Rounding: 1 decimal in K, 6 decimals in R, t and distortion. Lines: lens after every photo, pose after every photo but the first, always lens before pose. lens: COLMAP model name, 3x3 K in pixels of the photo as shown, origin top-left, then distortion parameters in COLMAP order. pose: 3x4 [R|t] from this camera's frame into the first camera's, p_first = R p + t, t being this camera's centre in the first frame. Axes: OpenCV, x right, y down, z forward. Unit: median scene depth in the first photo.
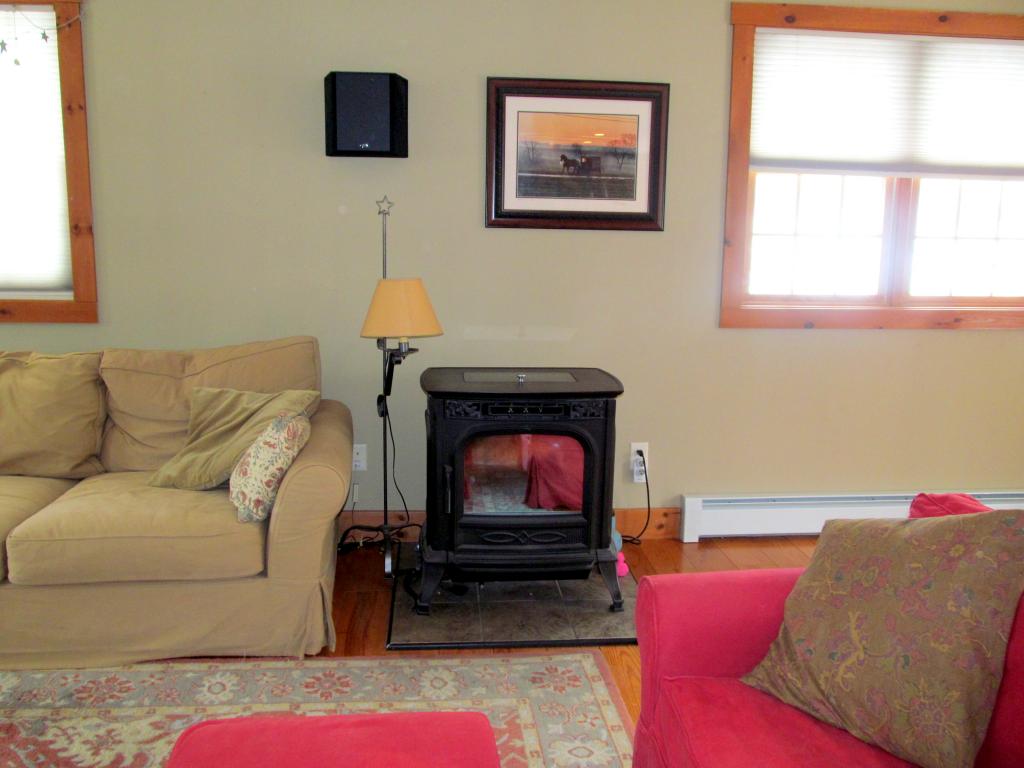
lens RADIAL K [[863.8, 0, 527.8], [0, 863.8, 383.3], [0, 0, 1]] dist [-0.048845, 0.013456]
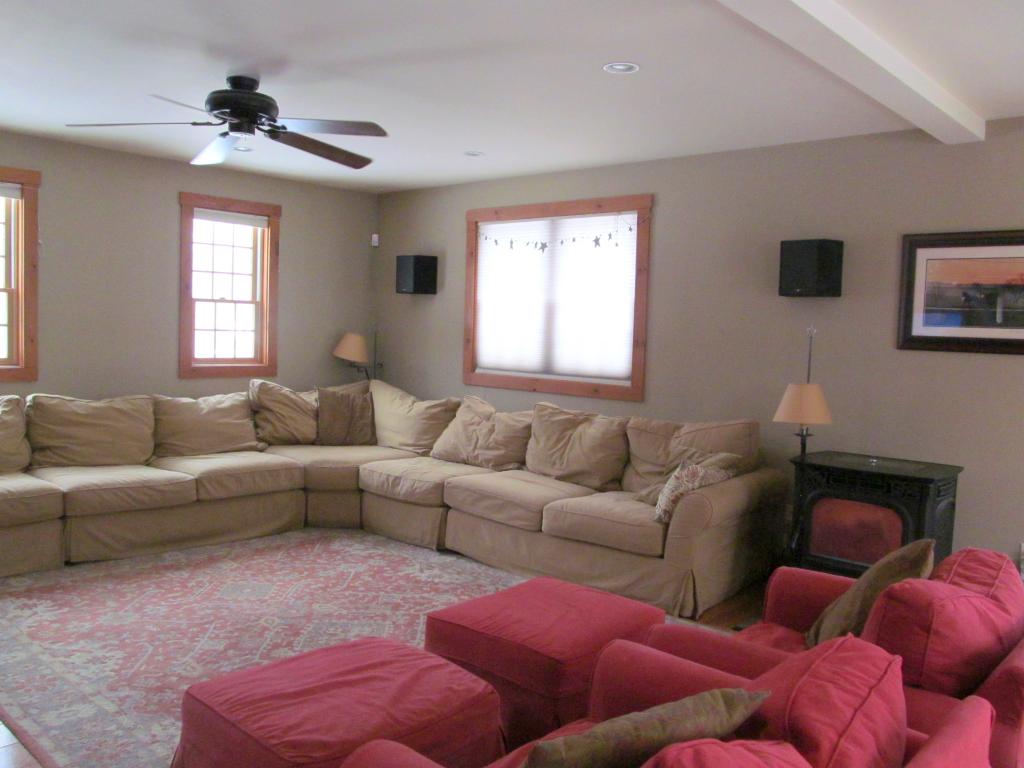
lens RADIAL K [[861.3, 0, 494.4], [0, 861.3, 385.8], [0, 0, 1]] dist [-0.058624, 0.014243]
pose [[0.662971, 0.054944, -0.746626, 0.535104], [-0.149934, 0.986842, -0.060513, 0.040468], [0.733478, 0.152063, 0.662486, -0.278422]]
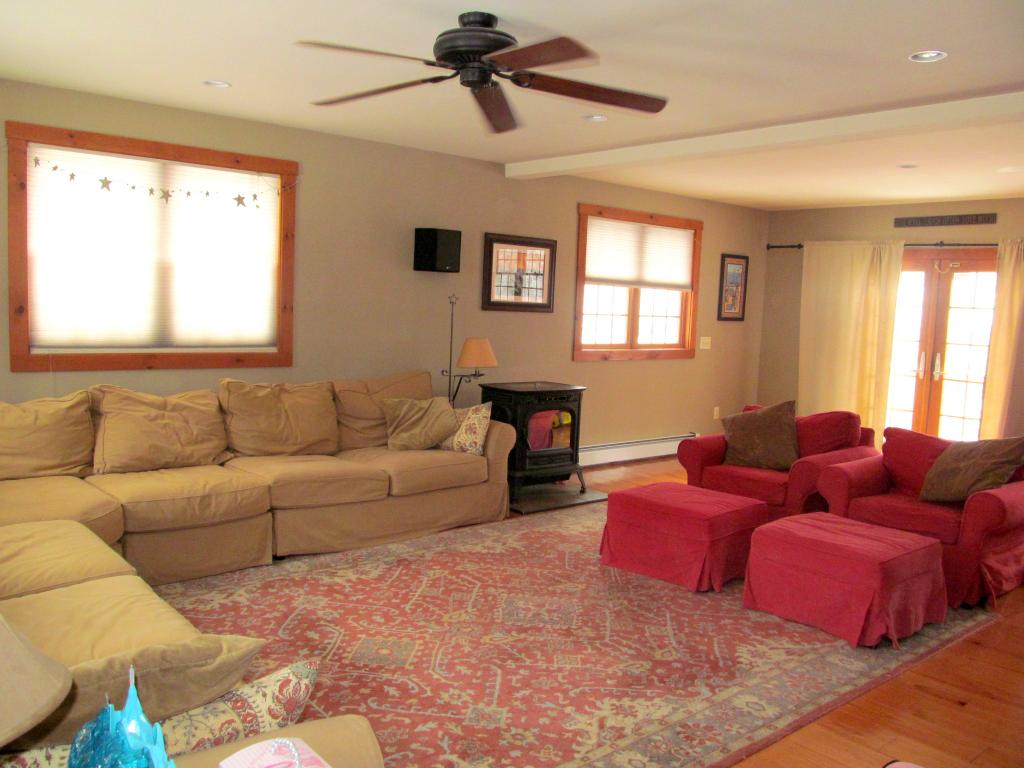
lens RADIAL K [[863.8, 0, 527.8], [0, 863.8, 383.3], [0, 0, 1]] dist [-0.048845, 0.013456]
pose [[0.804979, -0.039417, 0.591993, -1.169769], [0.072444, 0.996855, -0.032134, 0.049859], [-0.588864, 0.068754, 0.805302, -0.609693]]
